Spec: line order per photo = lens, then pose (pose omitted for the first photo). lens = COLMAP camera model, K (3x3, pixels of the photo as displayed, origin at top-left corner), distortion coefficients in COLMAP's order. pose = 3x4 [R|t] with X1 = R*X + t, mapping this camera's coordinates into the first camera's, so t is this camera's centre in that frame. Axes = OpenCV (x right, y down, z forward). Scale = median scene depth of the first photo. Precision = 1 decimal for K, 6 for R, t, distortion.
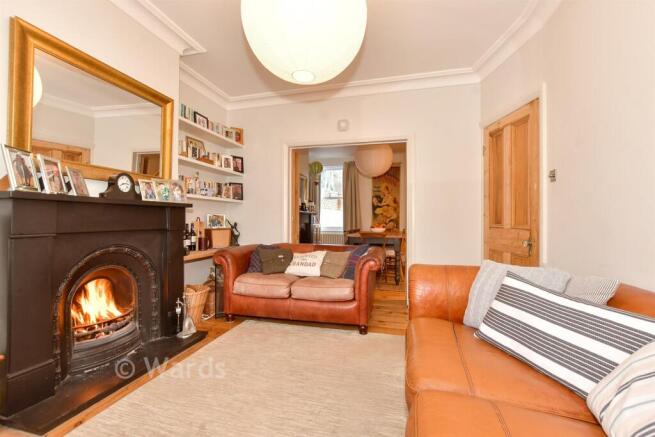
lens RADIAL K [[287.1, 0, 326.9], [0, 287.1, 217.1], [0, 0, 1]] dist [-0.000651, -0.000057]
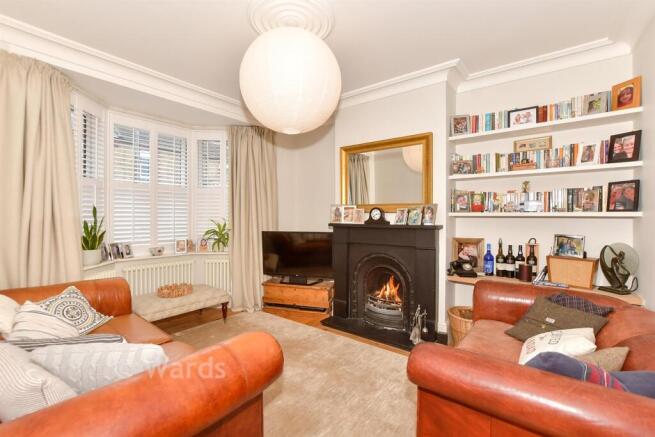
lens RADIAL K [[287.1, 0, 327.4], [0, 287.1, 217.4], [0, 0, 1]] dist [-0.000651, -0.000057]
pose [[-0.384034, -0.000230, -0.923319, 0.347004], [0.001720, 0.999998, -0.000964, -0.040024], [0.923317, -0.001958, -0.384033, 0.560932]]
